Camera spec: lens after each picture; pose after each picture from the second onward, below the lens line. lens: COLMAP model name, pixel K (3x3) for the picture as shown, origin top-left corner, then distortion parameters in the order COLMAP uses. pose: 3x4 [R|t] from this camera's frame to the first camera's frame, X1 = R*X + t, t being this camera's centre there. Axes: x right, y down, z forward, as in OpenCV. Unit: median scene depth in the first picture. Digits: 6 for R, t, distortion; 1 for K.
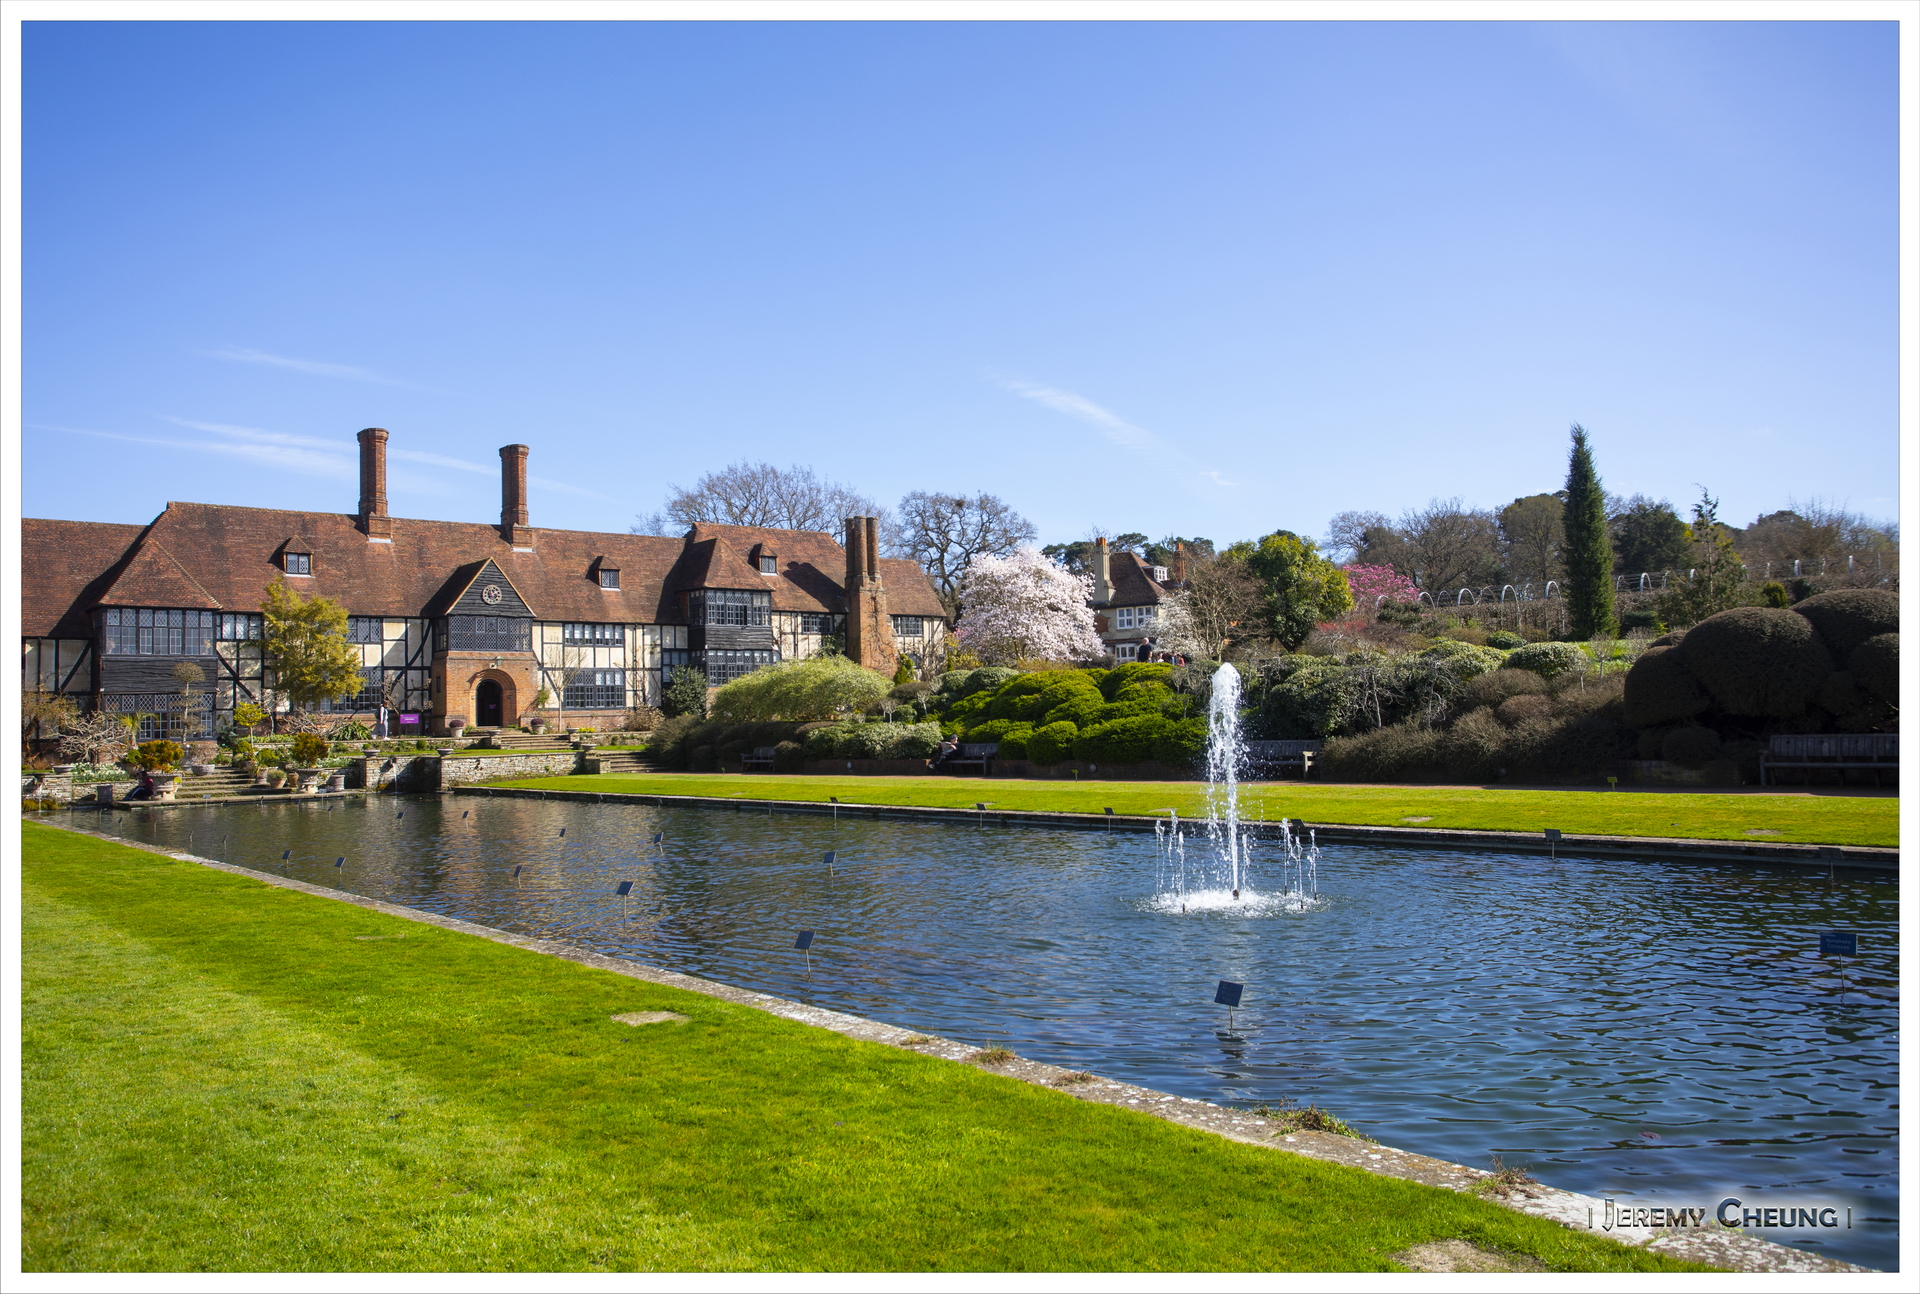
lens RADIAL K [[1452.5, 0, 960.4], [0, 1452.5, 646.6], [0, 0, 1]] dist [-0.004764, 0.003249]
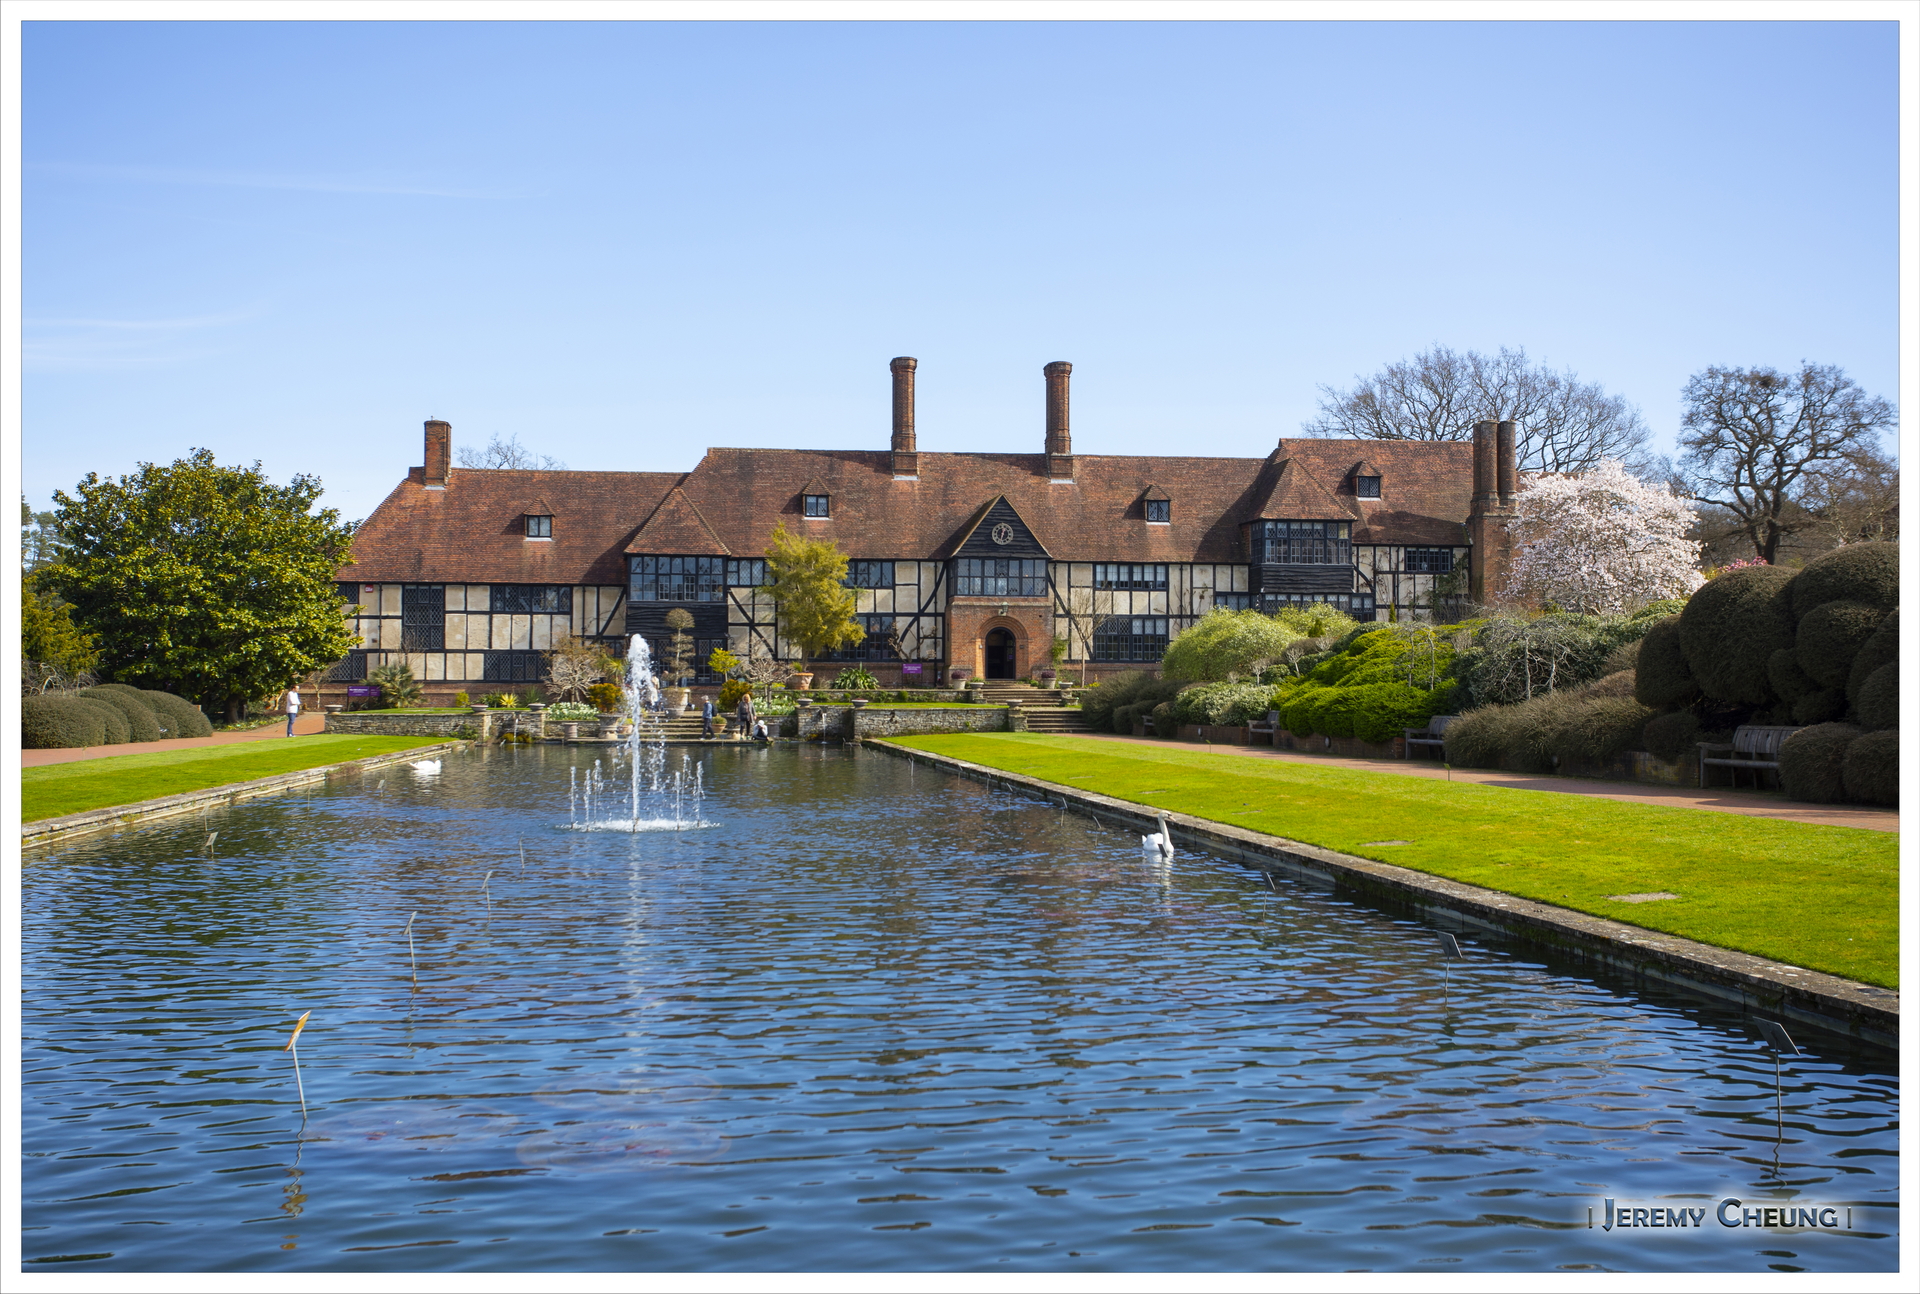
lens RADIAL K [[2011.4, 0, 959.4], [0, 2011.4, 646.1], [0, 0, 1]] dist [0.020290, 0.000000]
pose [[0.844500, 0.015128, -0.535342, 0.316244], [0.005051, 0.999332, 0.036207, -0.011002], [0.535532, -0.033281, 0.843859, -0.078322]]
